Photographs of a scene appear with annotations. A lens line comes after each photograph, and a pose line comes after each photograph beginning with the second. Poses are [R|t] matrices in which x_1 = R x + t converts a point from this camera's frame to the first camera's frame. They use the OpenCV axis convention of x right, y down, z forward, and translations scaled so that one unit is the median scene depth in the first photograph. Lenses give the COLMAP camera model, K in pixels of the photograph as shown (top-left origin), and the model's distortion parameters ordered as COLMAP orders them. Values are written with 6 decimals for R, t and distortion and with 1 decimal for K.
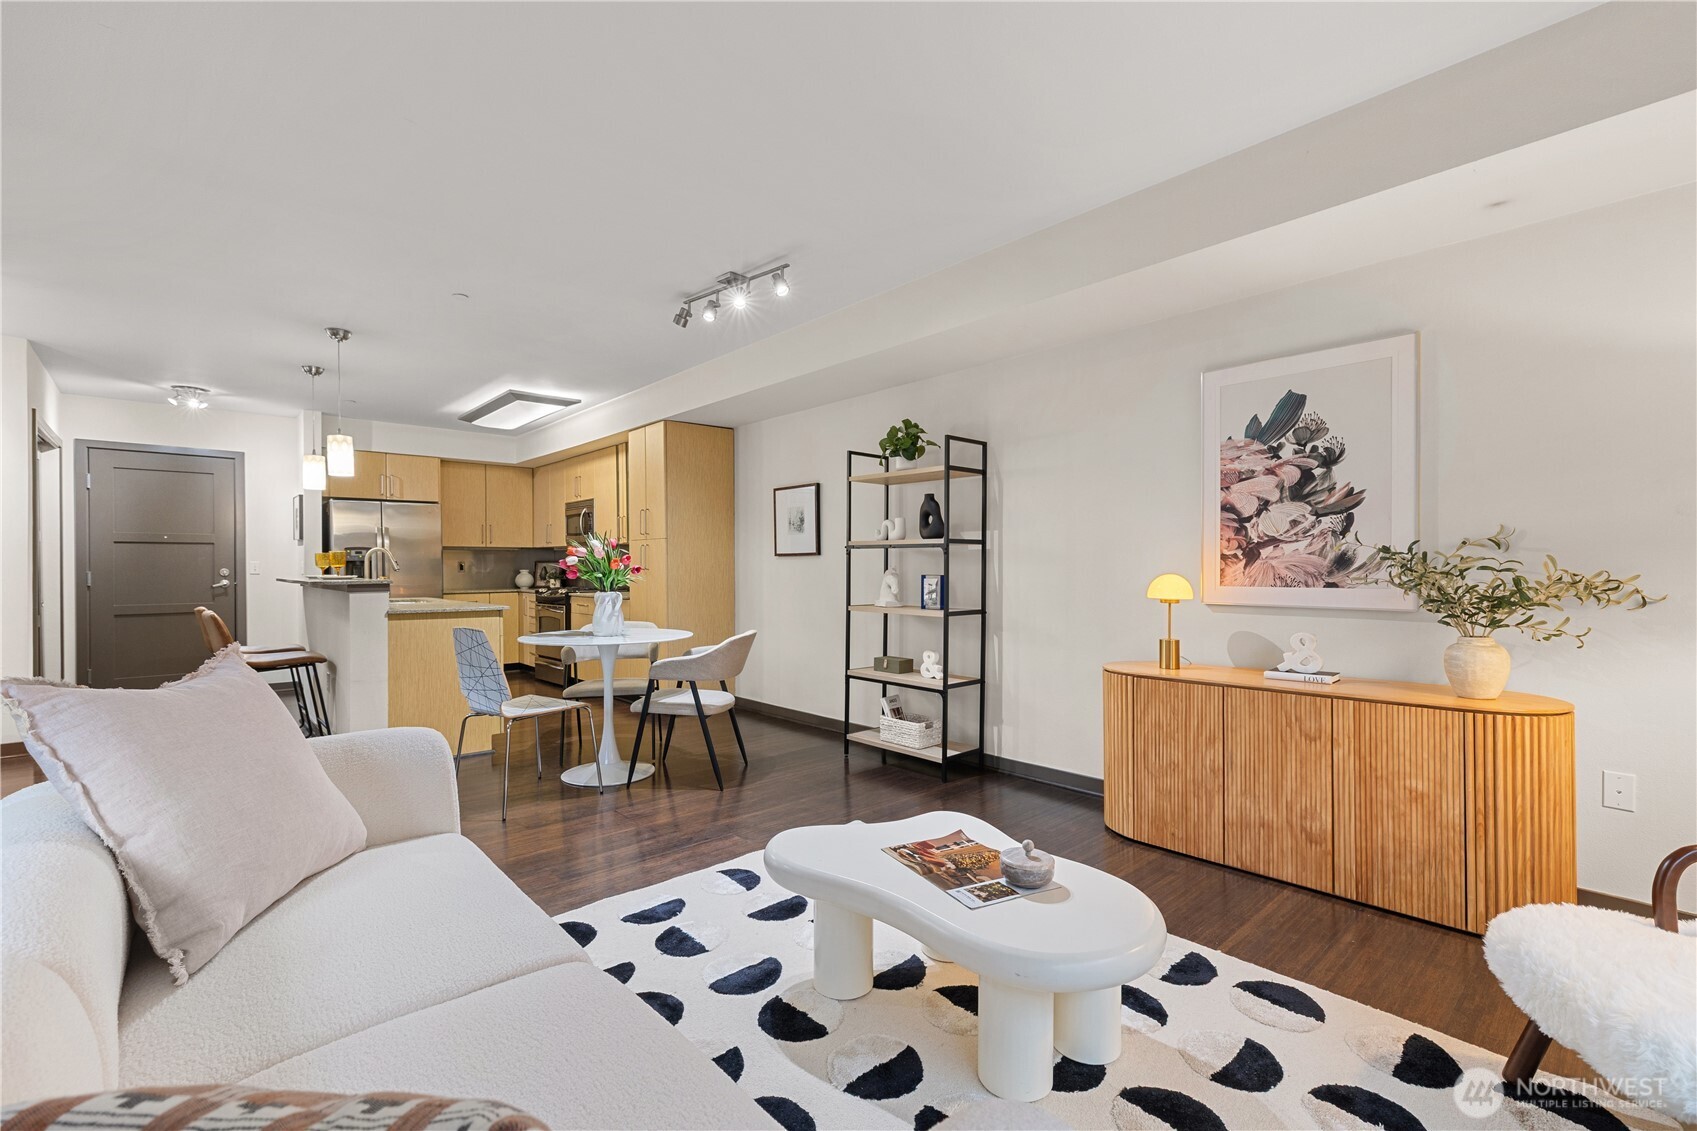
lens RADIAL K [[740.8, 0, 851.1], [0, 740.8, 572.5], [0, 0, 1]] dist [0.002107, 0.000096]
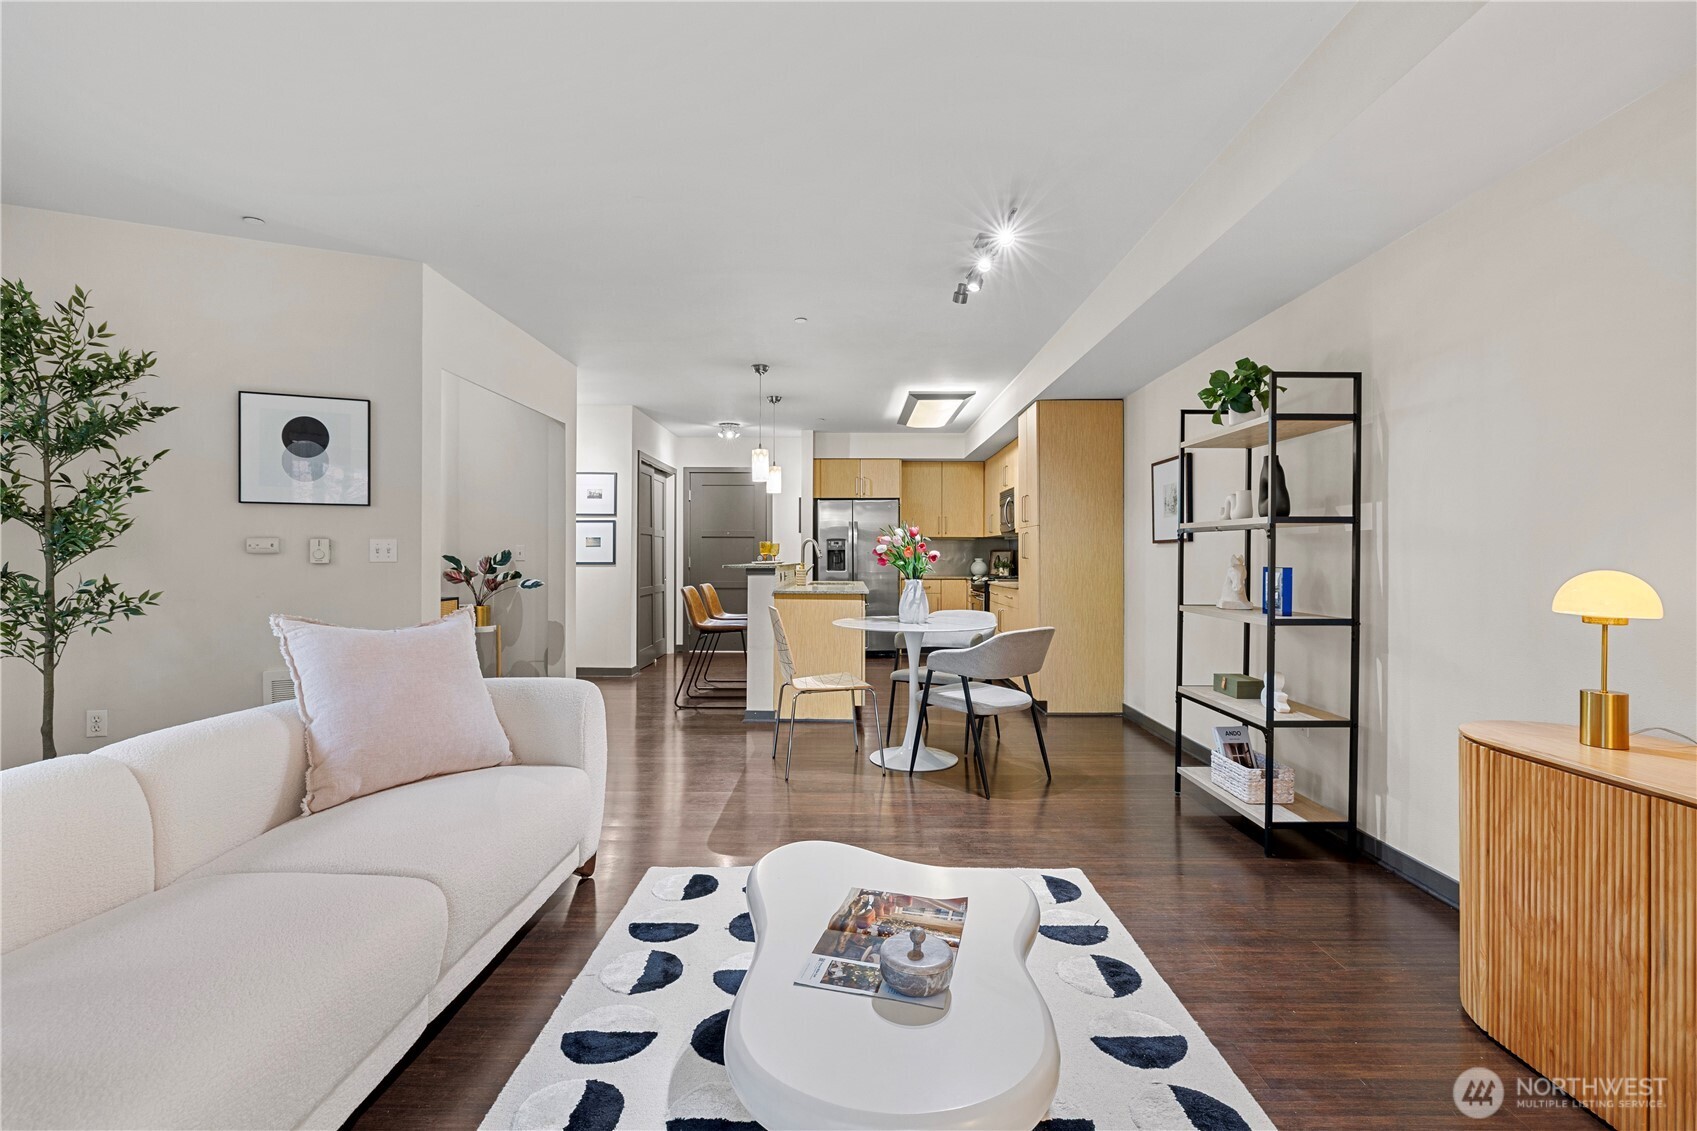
lens RADIAL K [[753.5, 0, 849.4], [0, 753.5, 556.9], [0, 0, 1]] dist [-0.006352, 0.000941]
pose [[0.737574, 0.004815, -0.675249, 0.300787], [-0.009684, 0.999947, -0.003448, -0.000340], [0.675197, 0.009082, 0.737582, 0.176857]]
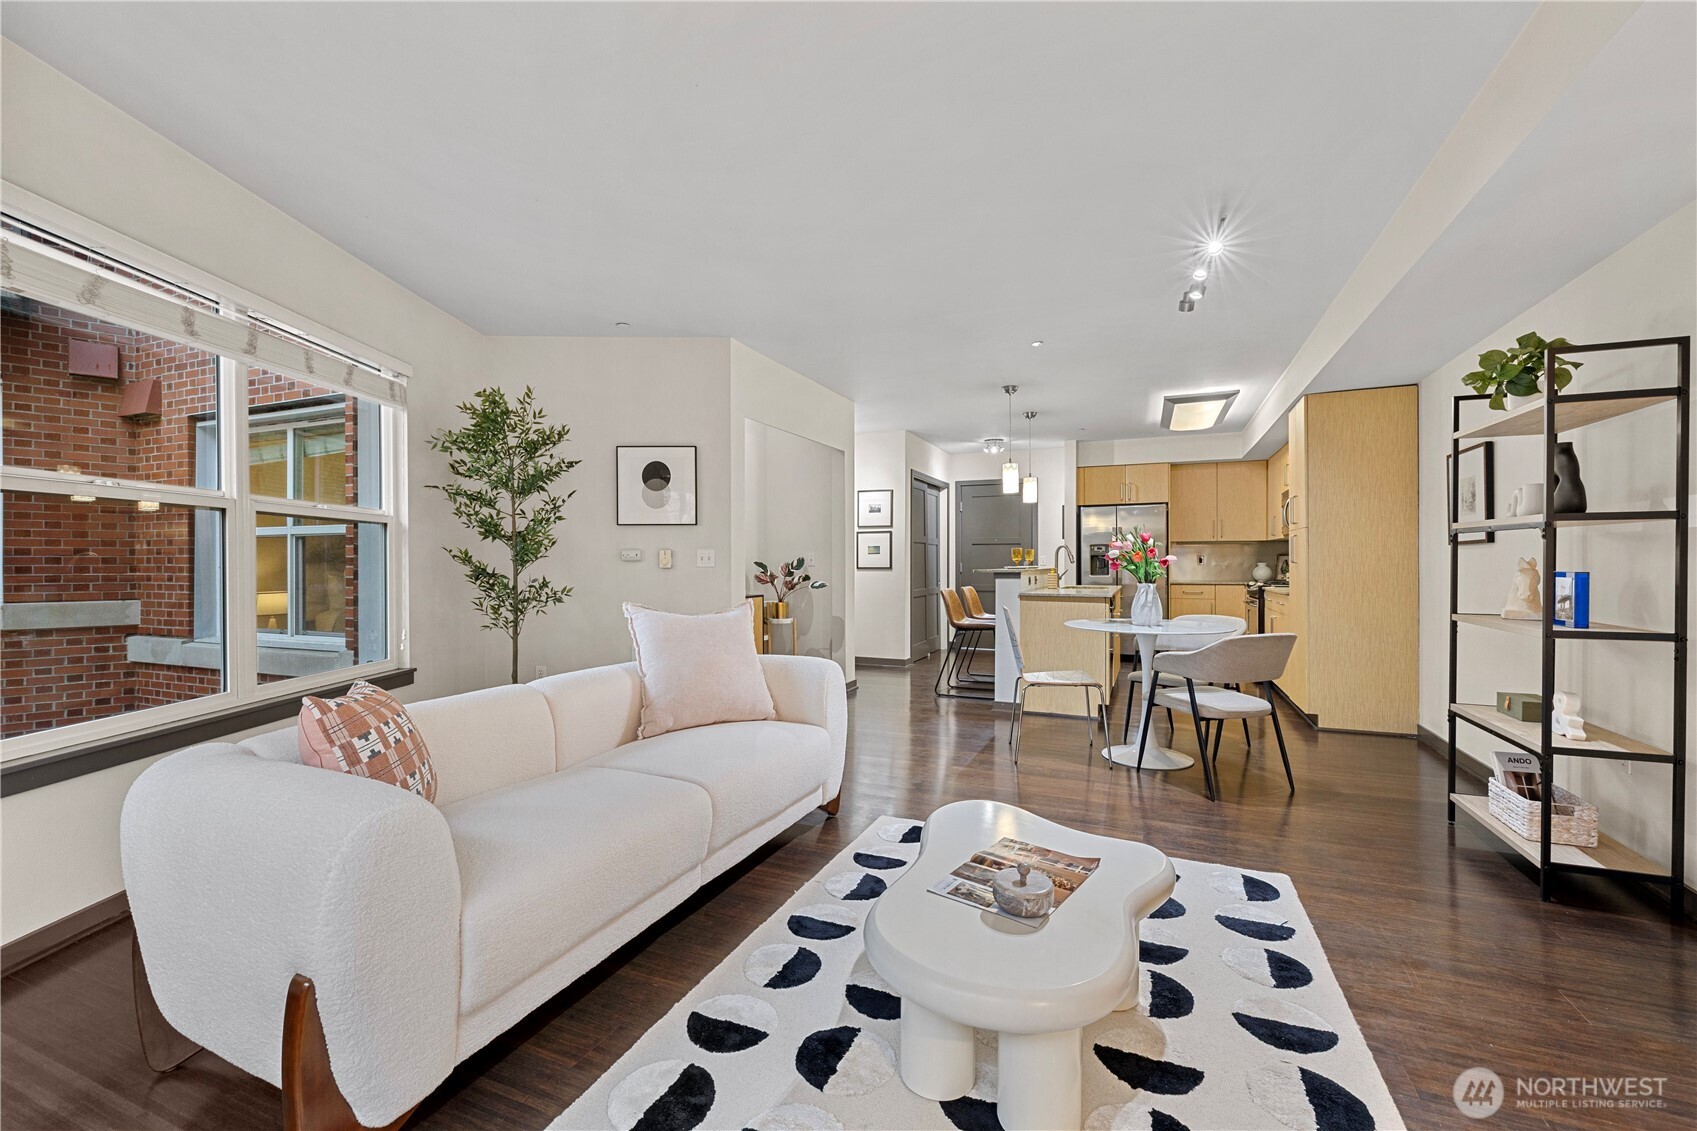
lens RADIAL K [[714.6, 0, 848.5], [0, 714.6, 565.5], [0, 0, 1]] dist [0.000778, 0.000352]
pose [[0.417896, 0.006403, -0.908472, 0.408276], [-0.006846, 0.999969, 0.003899, -0.000187], [0.908469, 0.004590, 0.417927, 0.194075]]
